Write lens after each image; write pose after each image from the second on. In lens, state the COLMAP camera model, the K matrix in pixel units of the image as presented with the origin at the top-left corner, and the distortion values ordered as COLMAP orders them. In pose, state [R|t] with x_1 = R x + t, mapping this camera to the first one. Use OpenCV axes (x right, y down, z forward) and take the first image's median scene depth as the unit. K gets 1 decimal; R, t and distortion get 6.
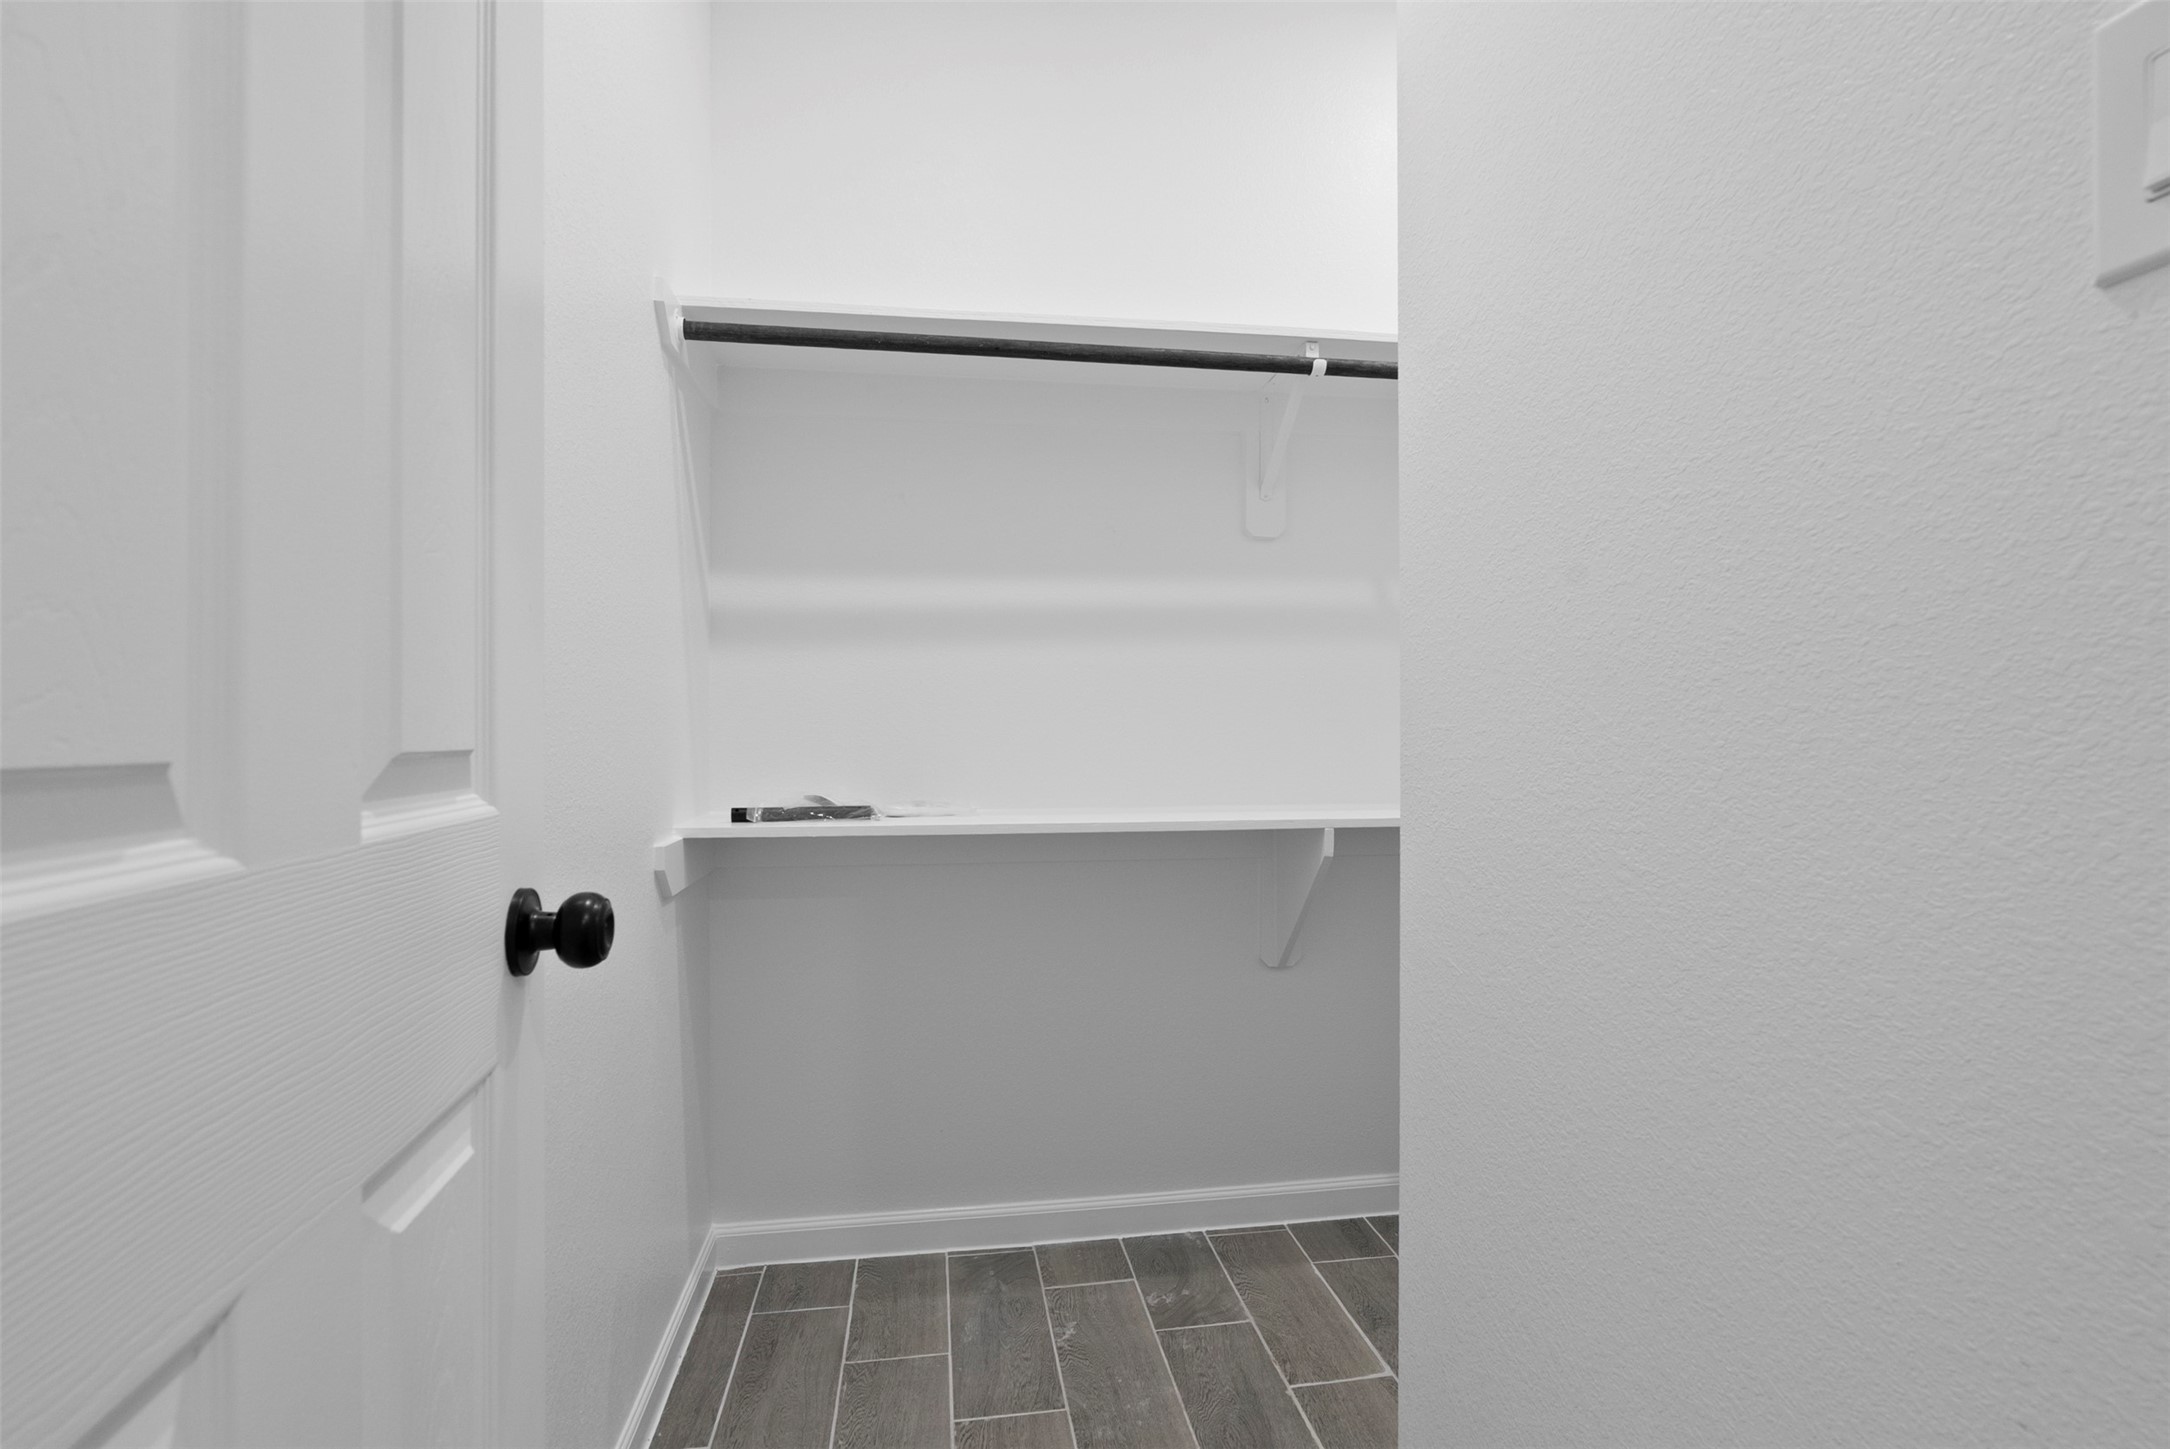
lens RADIAL K [[1005.8, 0, 1087.3], [0, 1005.8, 730.2], [0, 0, 1]] dist [-0.001563, 0.002597]
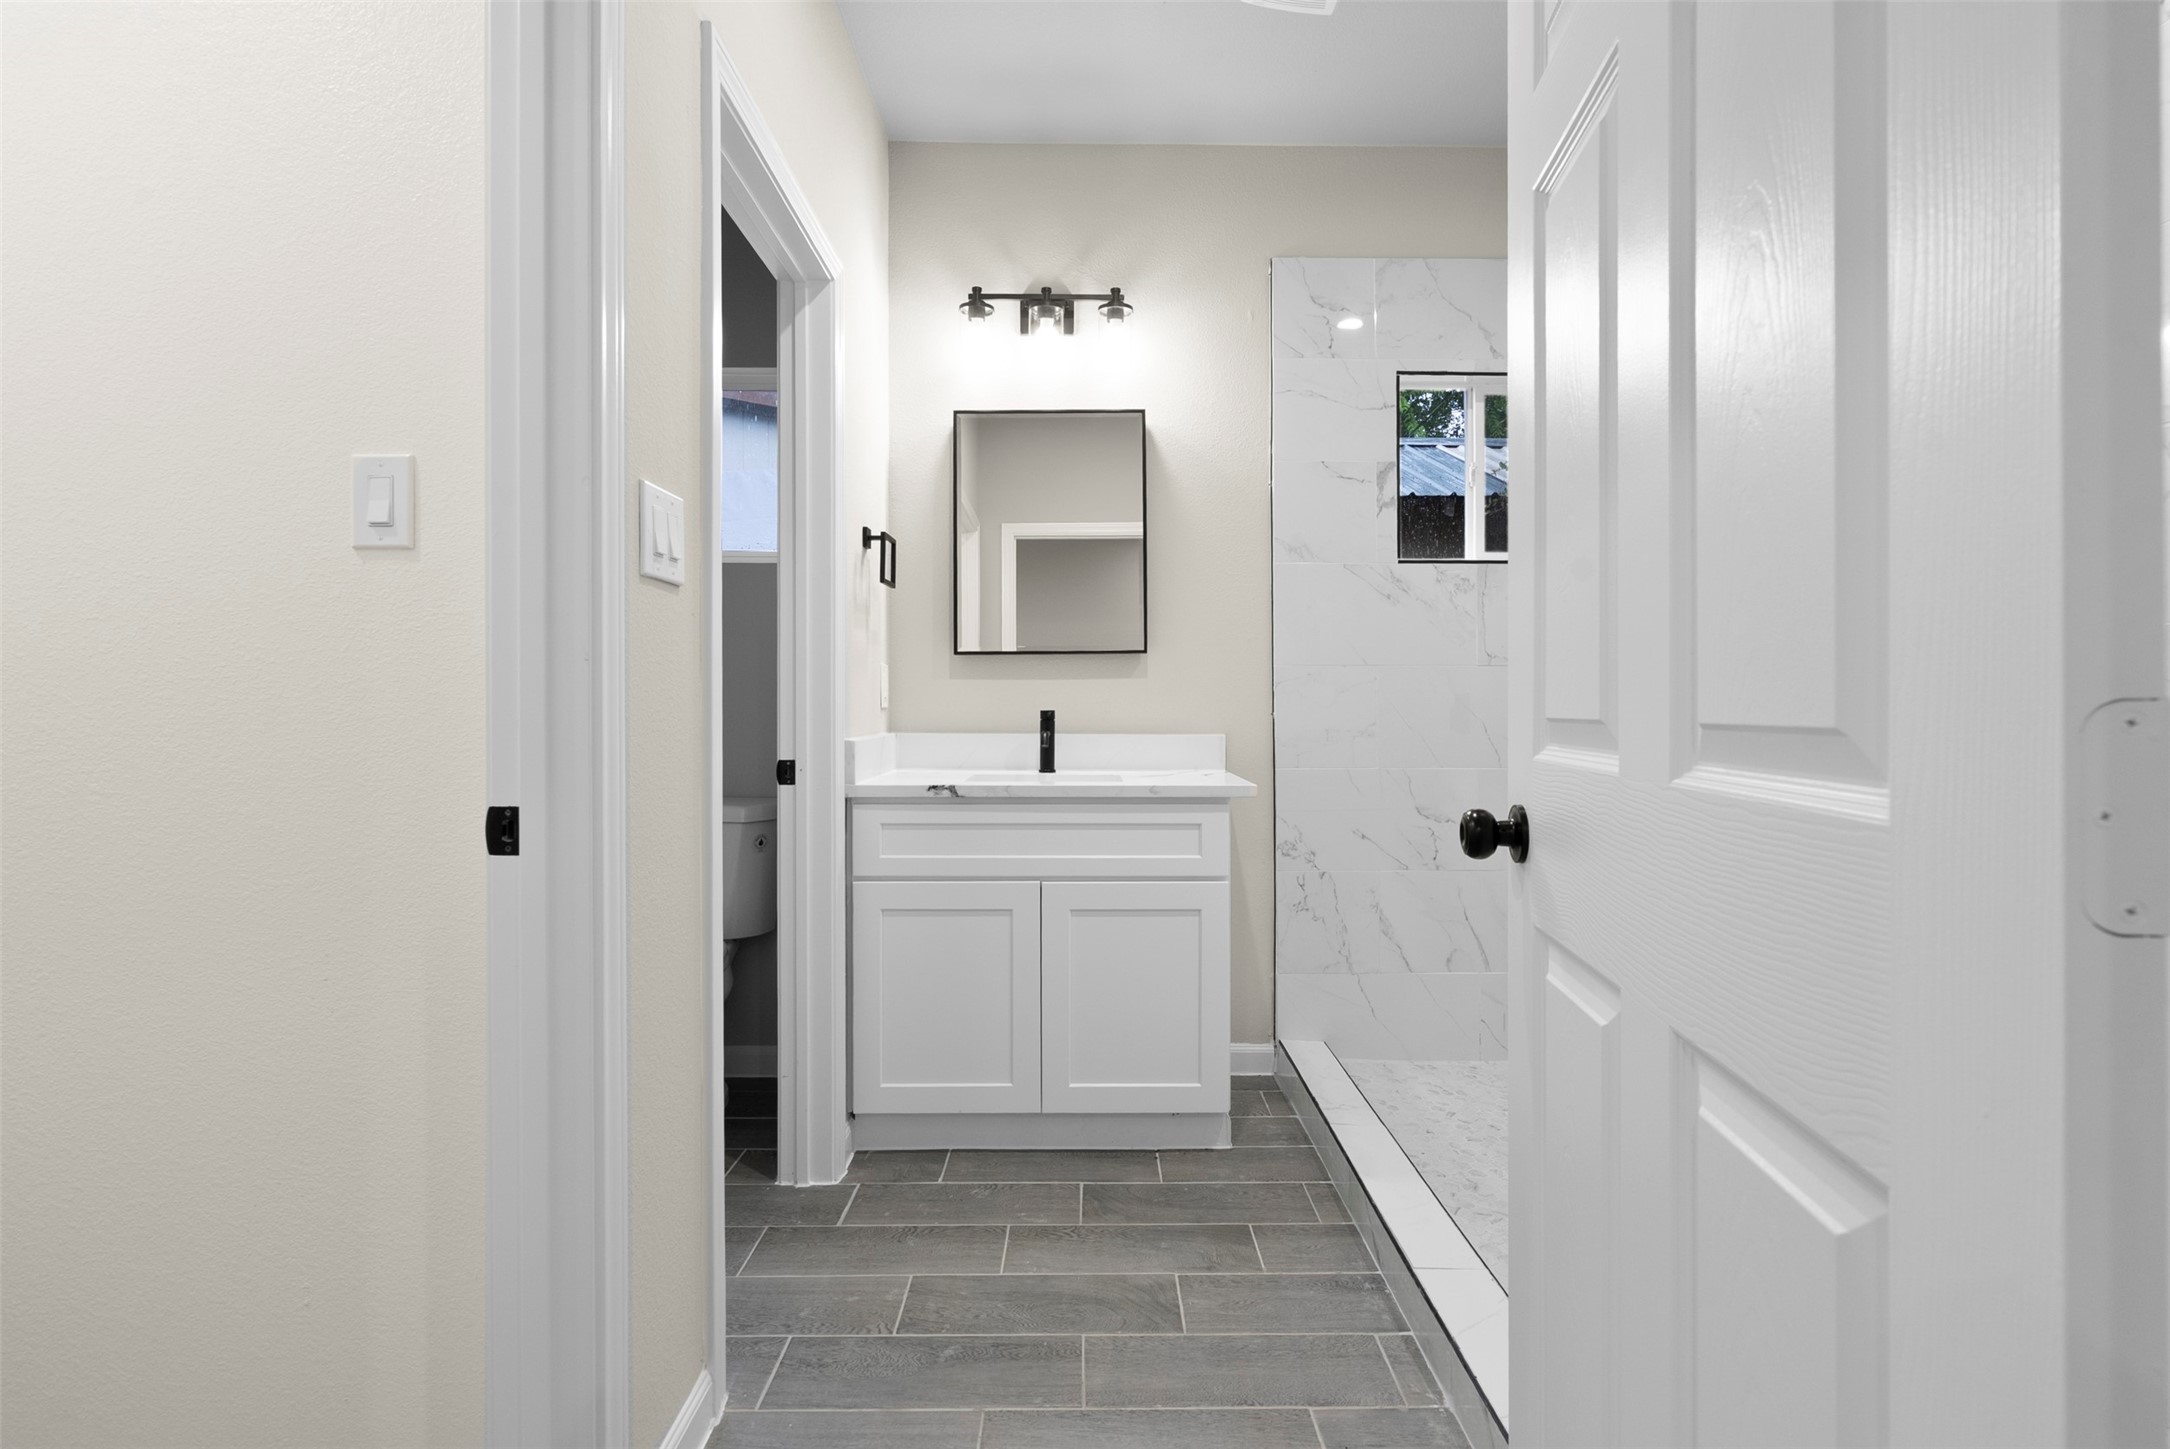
lens RADIAL K [[1005.8, 0, 1092.5], [0, 1005.8, 708.7], [0, 0, 1]] dist [-0.001563, 0.002597]
pose [[0.147124, -0.000117, 0.989118, -1.406170], [-0.005092, 0.999987, 0.000876, -0.017363], [-0.989105, -0.005165, 0.147122, -1.393525]]
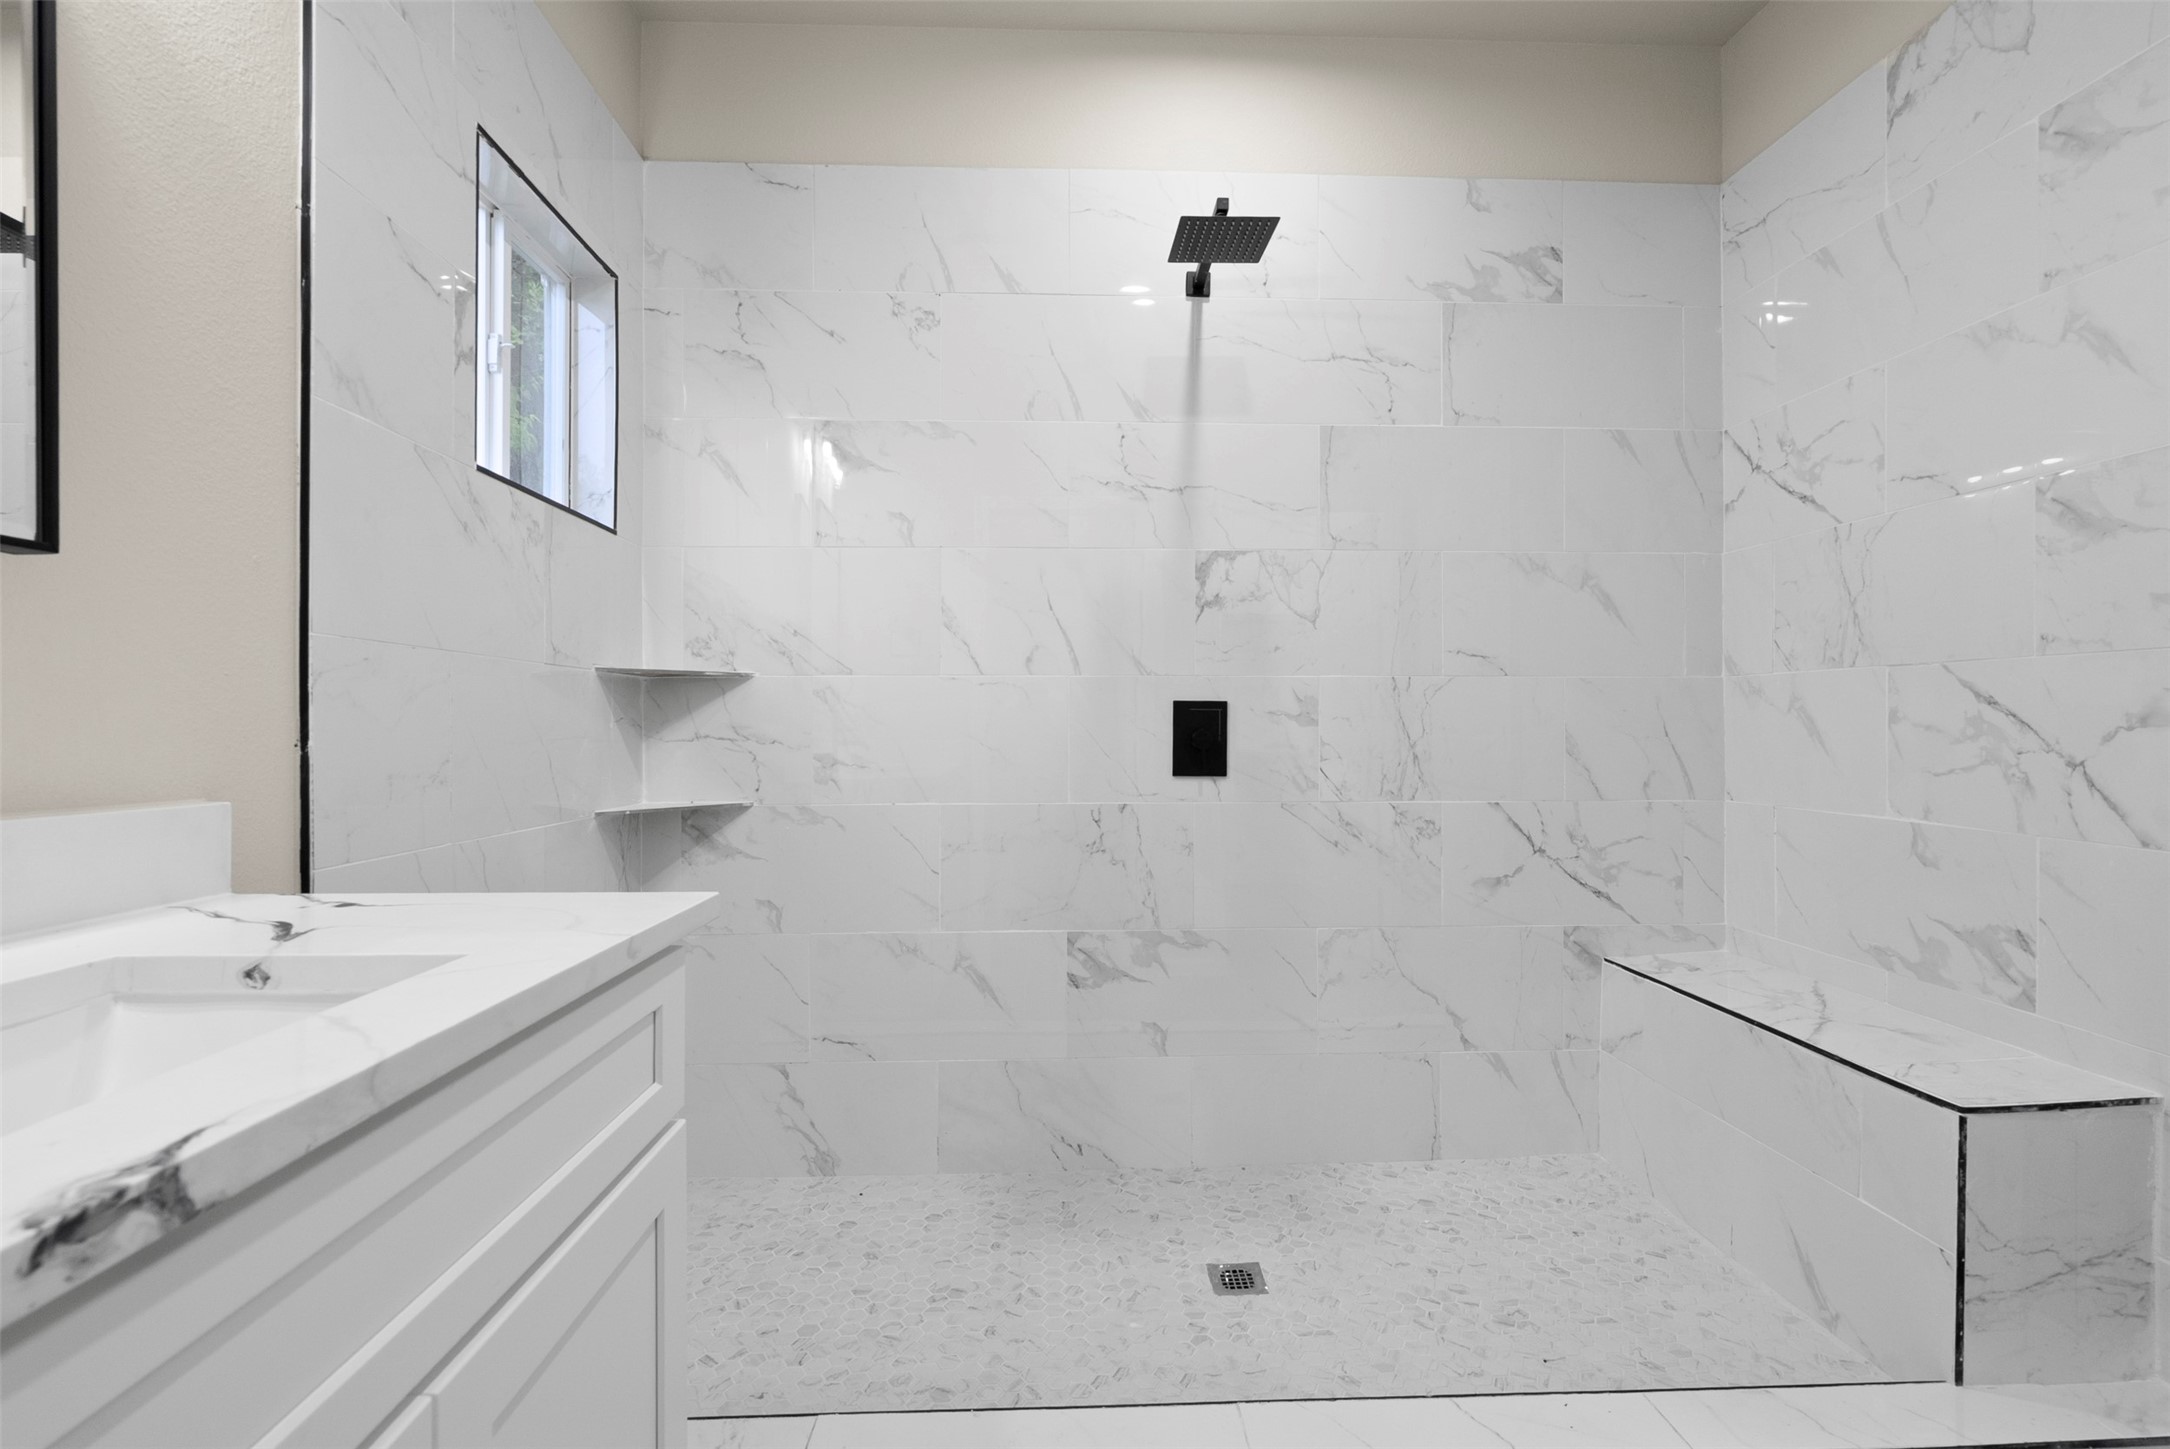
lens RADIAL K [[1005.8, 0, 1084.1], [0, 1005.8, 728.0], [0, 0, 1]] dist [-0.001563, 0.002597]
pose [[-0.994041, -0.001277, 0.109000, 2.535815], [-0.001905, 0.999982, -0.005659, -0.016646], [-0.108991, -0.005832, -0.994026, 0.844874]]
